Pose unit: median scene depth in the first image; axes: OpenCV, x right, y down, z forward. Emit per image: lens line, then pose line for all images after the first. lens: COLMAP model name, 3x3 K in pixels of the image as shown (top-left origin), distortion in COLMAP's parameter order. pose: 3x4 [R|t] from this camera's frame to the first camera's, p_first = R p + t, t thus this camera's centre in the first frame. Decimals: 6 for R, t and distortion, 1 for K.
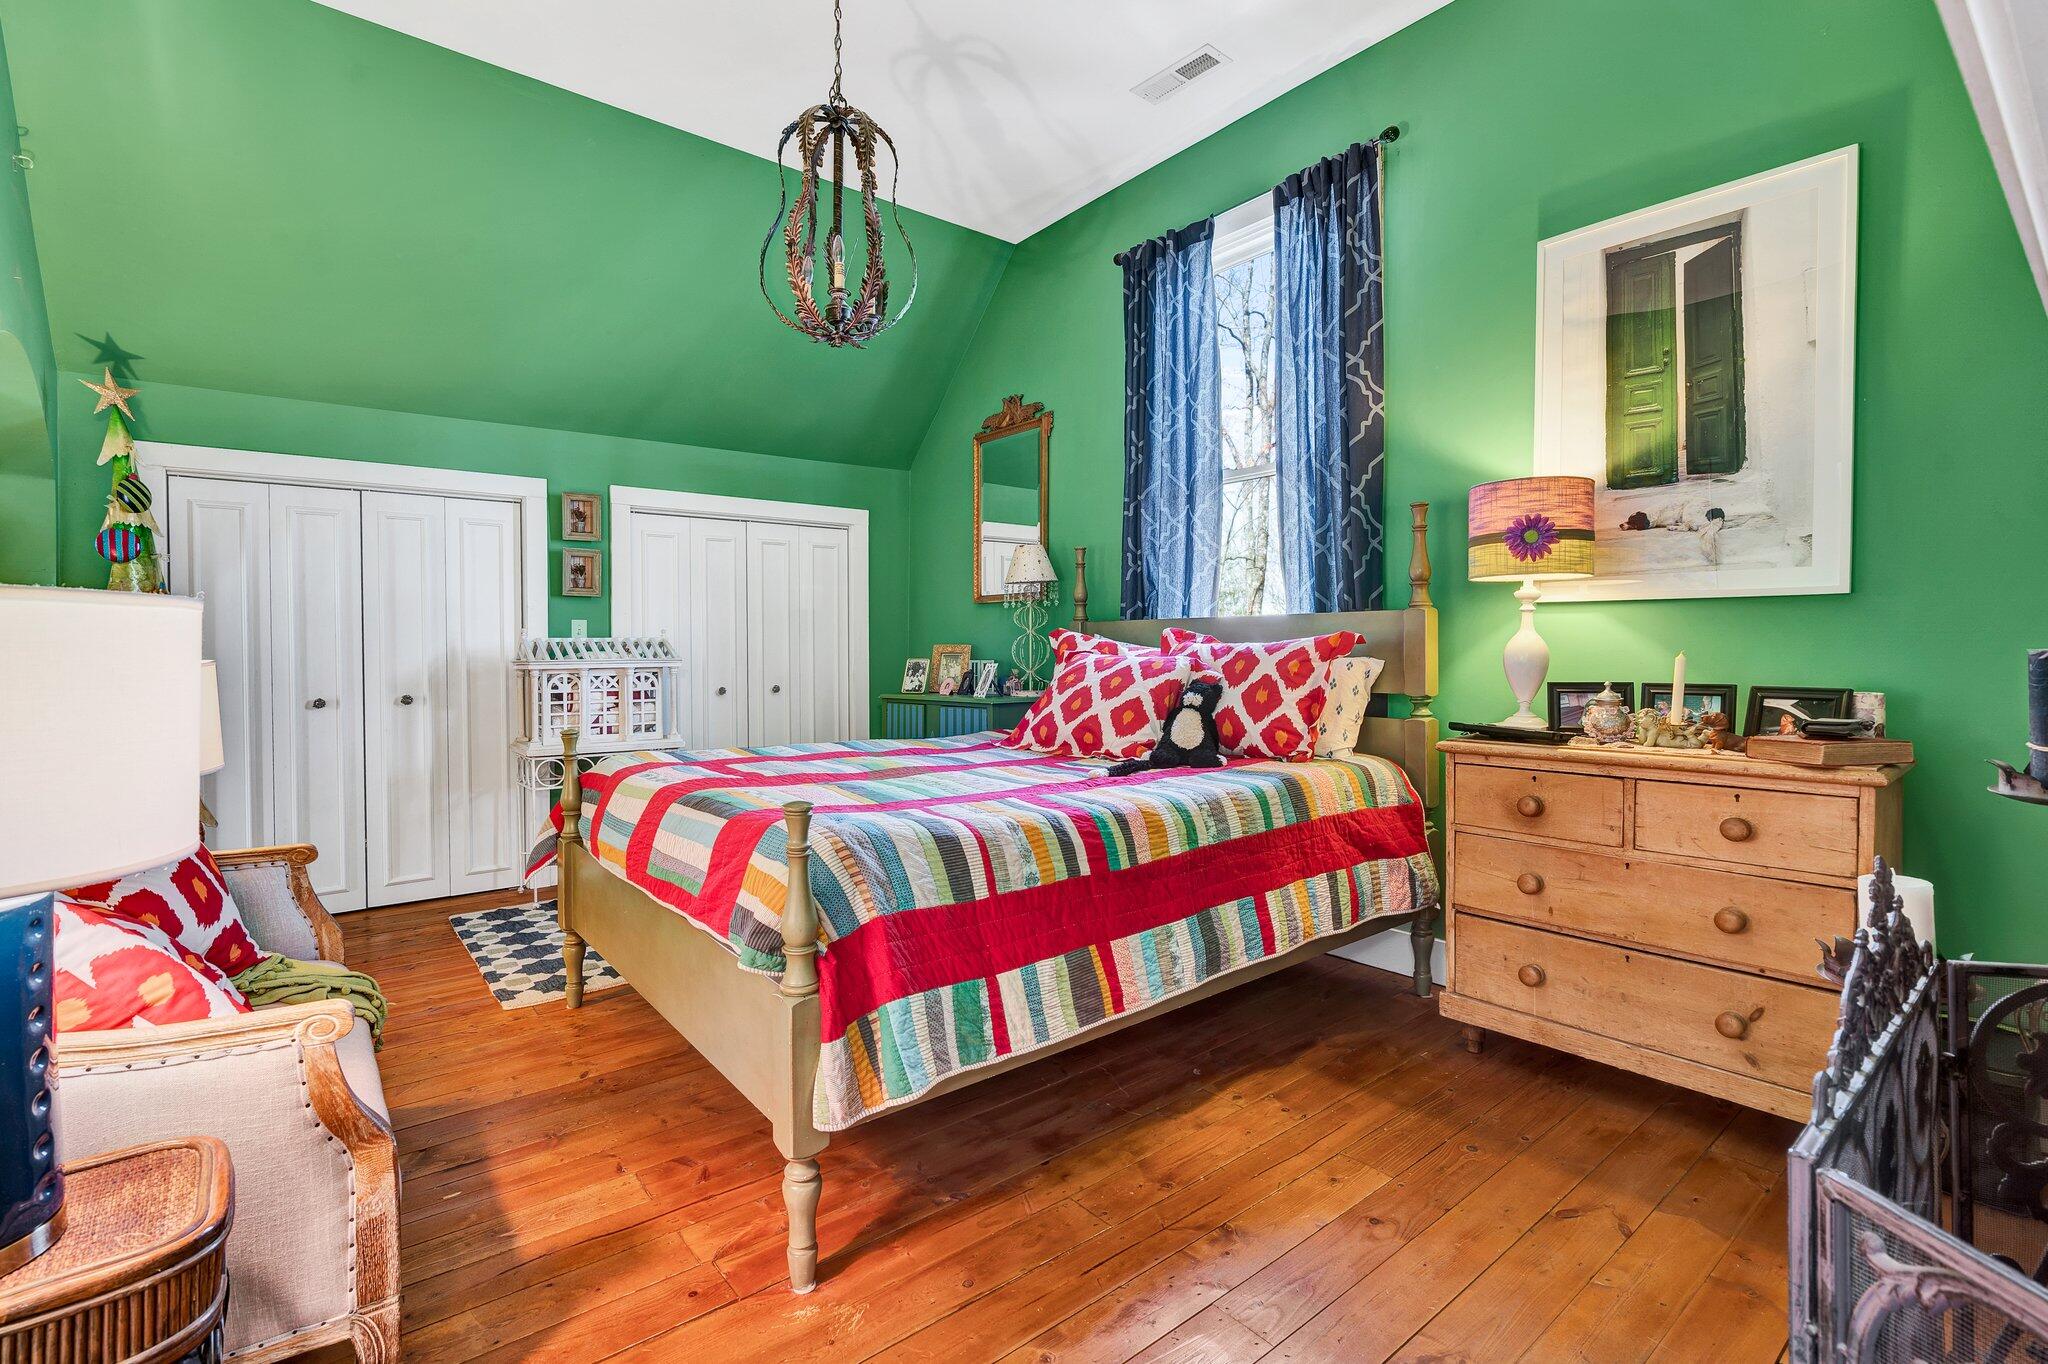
lens RADIAL K [[927.0, 0, 1016.9], [0, 927.0, 666.8], [0, 0, 1]] dist [-0.003764, 0.001573]
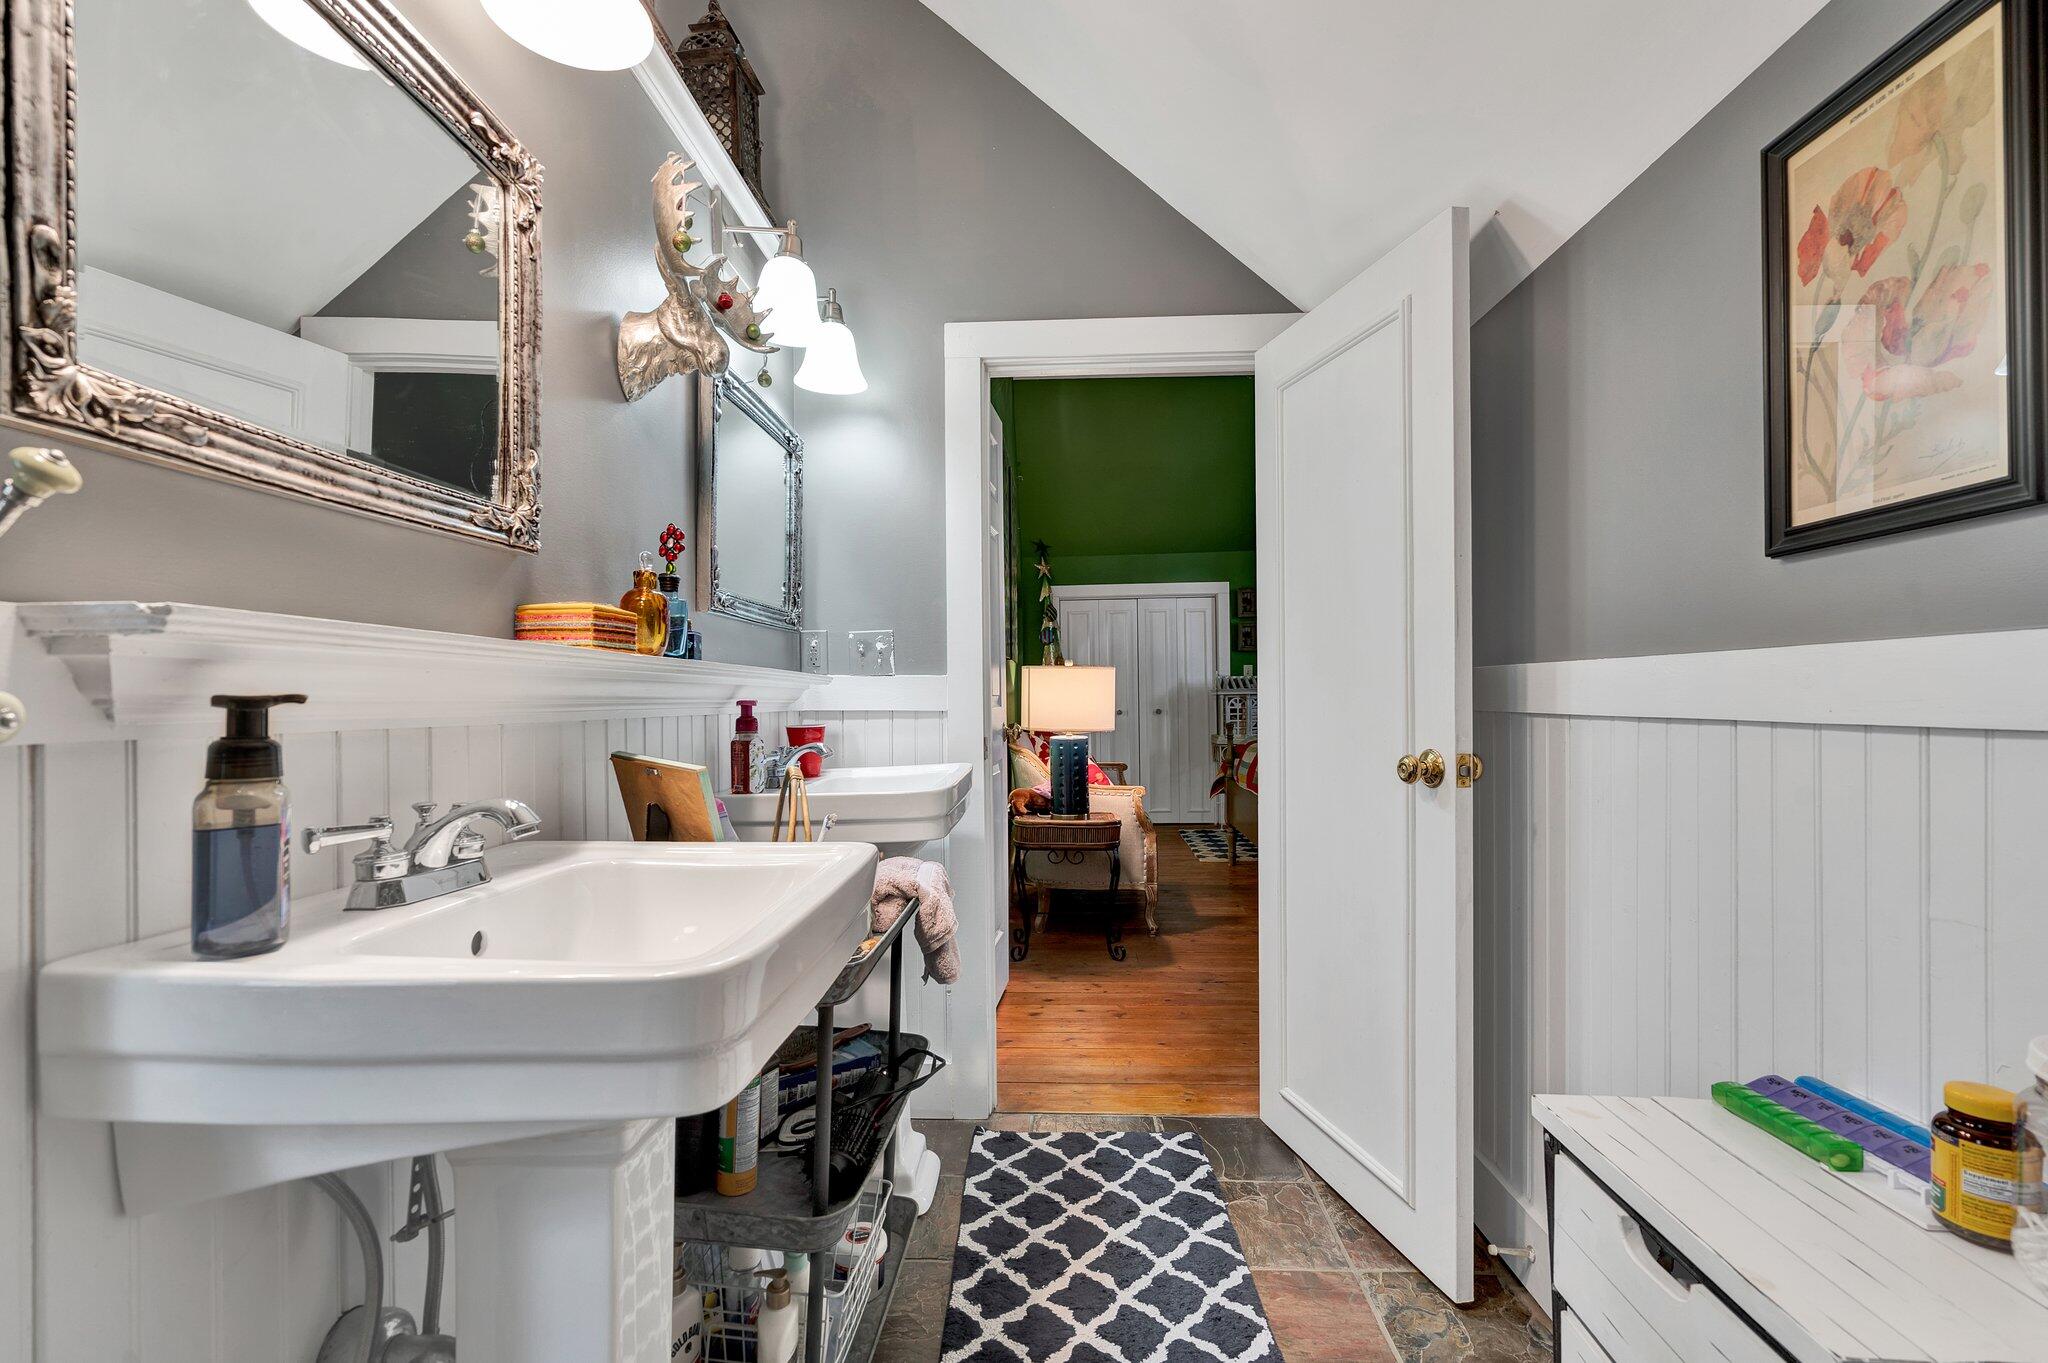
lens RADIAL K [[927.0, 0, 1025.3], [0, 927.0, 689.7], [0, 0, 1]] dist [-0.003764, 0.001573]
pose [[0.749306, -0.004623, -0.662208, 0.346696], [-0.004386, 0.999919, -0.011943, 0.016189], [0.662209, 0.011853, 0.749225, -0.532398]]
